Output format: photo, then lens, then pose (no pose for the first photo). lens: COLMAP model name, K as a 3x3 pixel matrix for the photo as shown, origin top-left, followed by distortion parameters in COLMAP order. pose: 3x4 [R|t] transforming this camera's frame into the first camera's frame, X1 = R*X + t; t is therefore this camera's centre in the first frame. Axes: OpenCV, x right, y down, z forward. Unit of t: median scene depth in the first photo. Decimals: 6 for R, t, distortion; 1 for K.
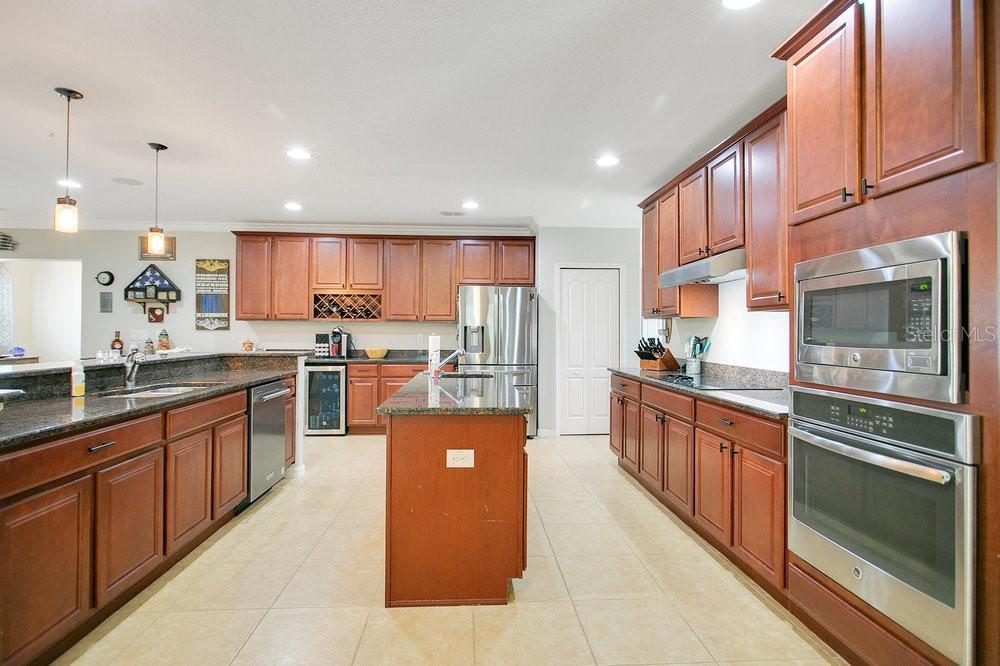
lens RADIAL K [[496.2, 0, 494.0], [0, 496.2, 325.5], [0, 0, 1]] dist [-0.005907, 0.002254]
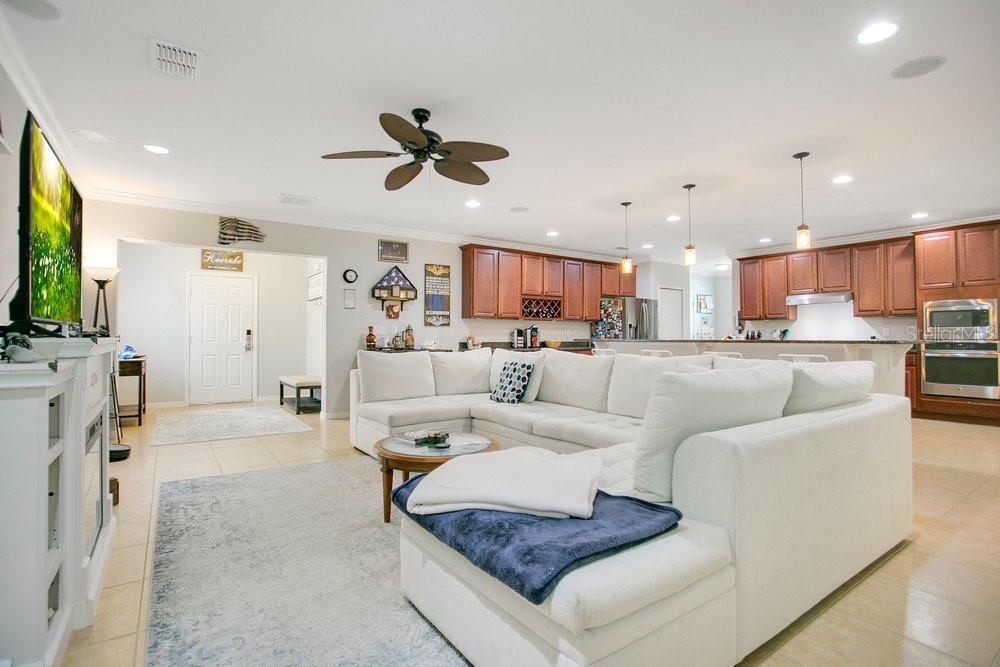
lens RADIAL K [[496.2, 0, 508.6], [0, 496.2, 323.4], [0, 0, 1]] dist [-0.005907, 0.002254]
pose [[0.835709, 0.008462, 0.549107, -1.089057], [-0.001760, 0.999917, -0.012730, 0.018029], [-0.549169, 0.009672, 0.835655, -0.058205]]
